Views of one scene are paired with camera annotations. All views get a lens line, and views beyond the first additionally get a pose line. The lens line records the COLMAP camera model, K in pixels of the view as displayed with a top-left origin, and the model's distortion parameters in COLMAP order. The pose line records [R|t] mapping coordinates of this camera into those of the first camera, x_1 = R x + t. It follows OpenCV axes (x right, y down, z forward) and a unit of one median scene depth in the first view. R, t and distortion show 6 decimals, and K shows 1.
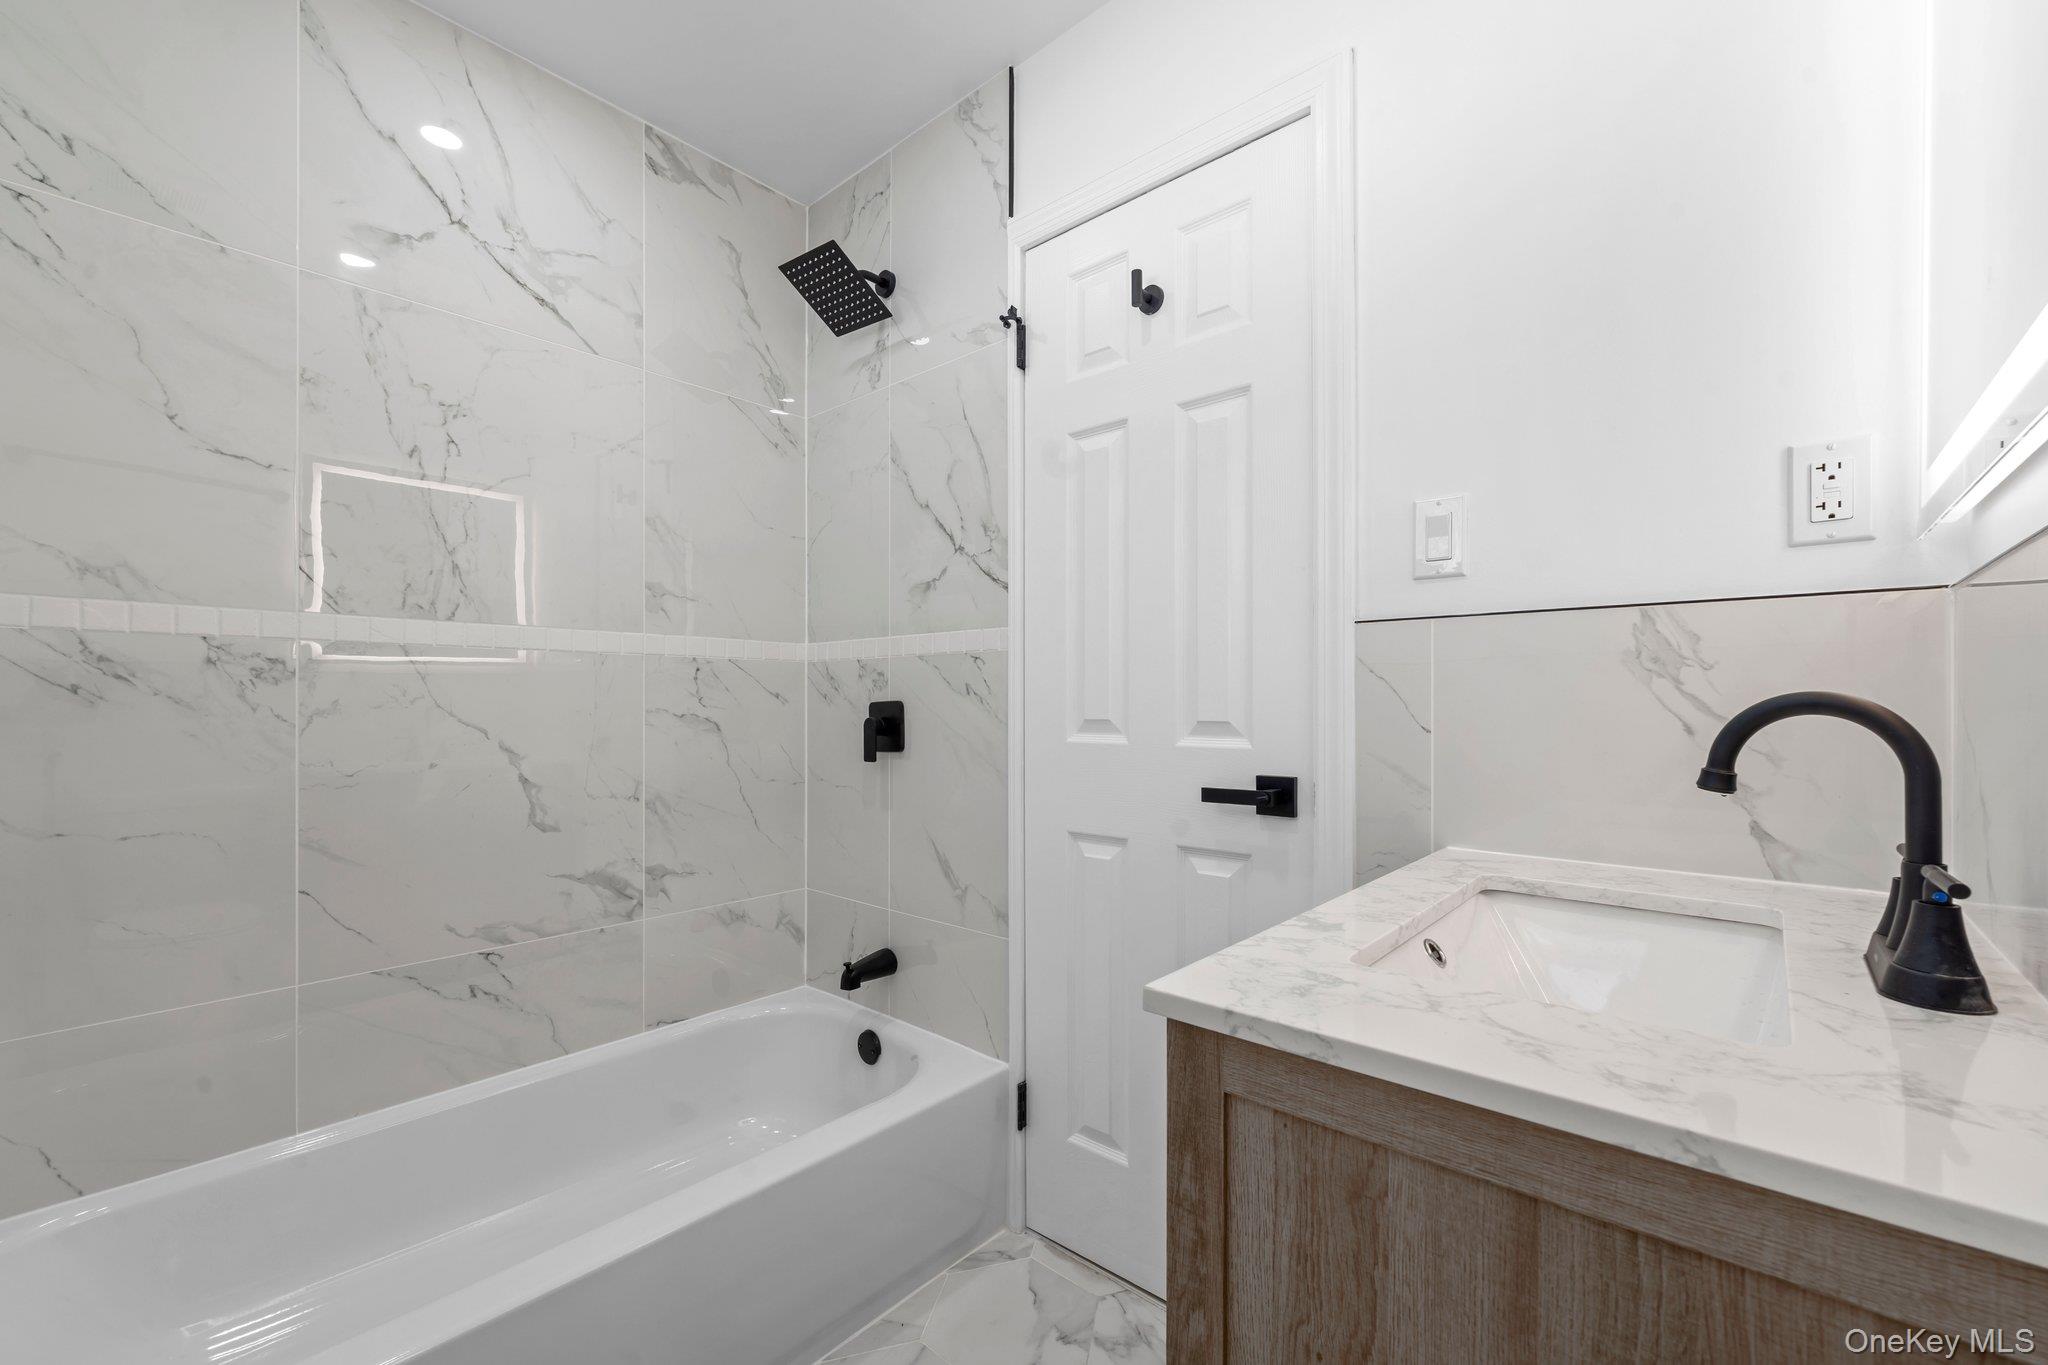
lens RADIAL K [[824.3, 0, 1024.8], [0, 824.3, 677.6], [0, 0, 1]] dist [0.000506, -0.000489]
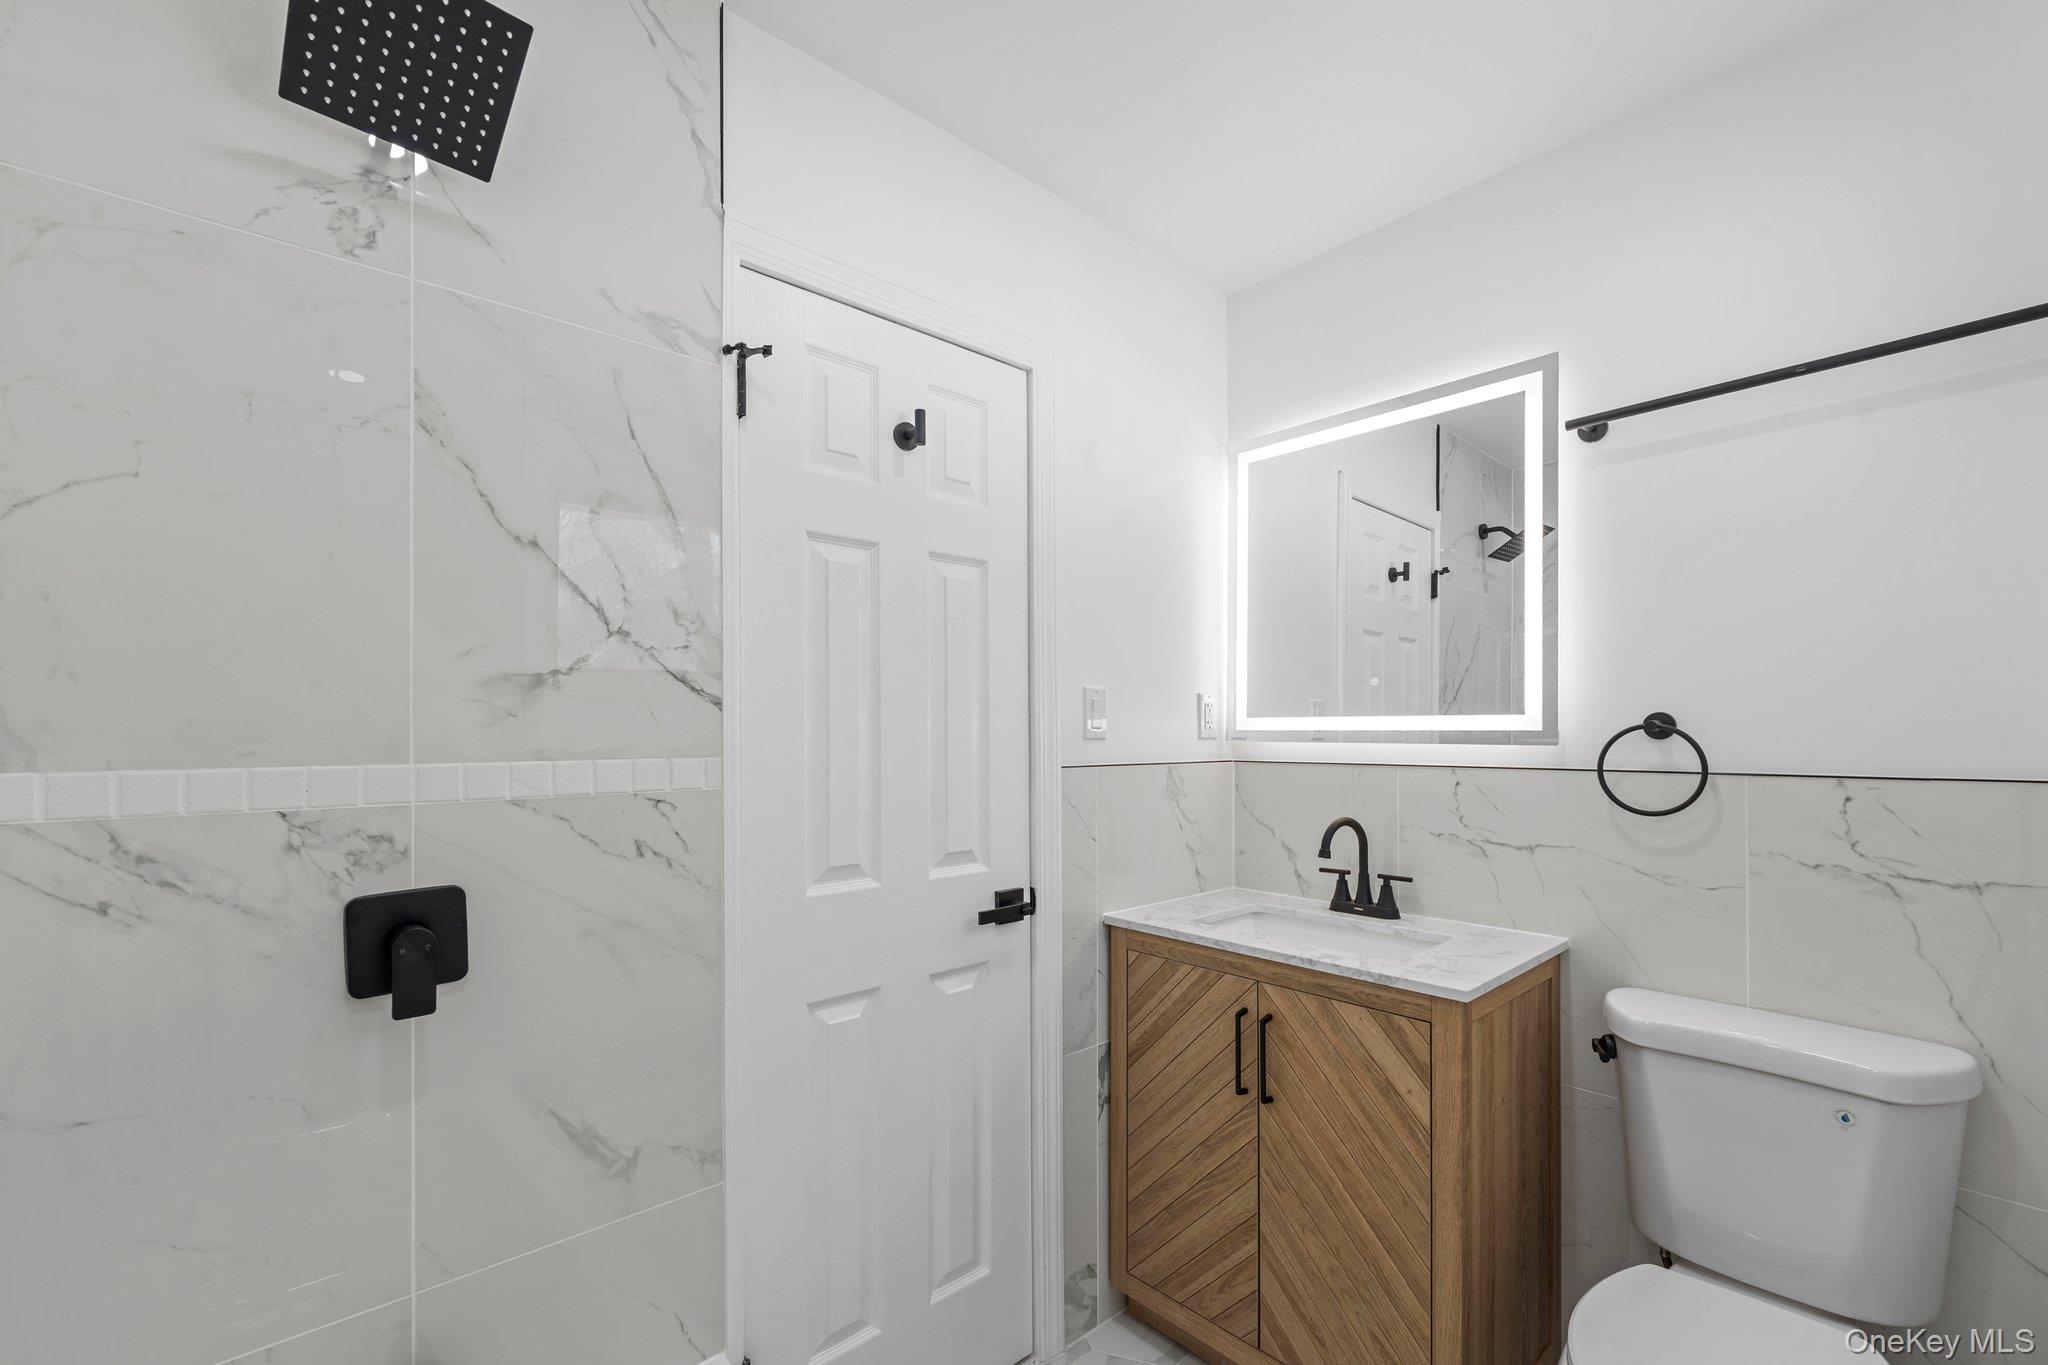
lens RADIAL K [[846.9, 0, 1023.6], [0, 846.9, 708.8], [0, 0, 1]] dist [-0.001990, -0.000322]
pose [[0.129024, 0.031328, 0.991147, -0.729536], [-0.020491, 0.999372, -0.028920, -0.087582], [-0.991430, -0.016578, 0.129585, 0.626730]]
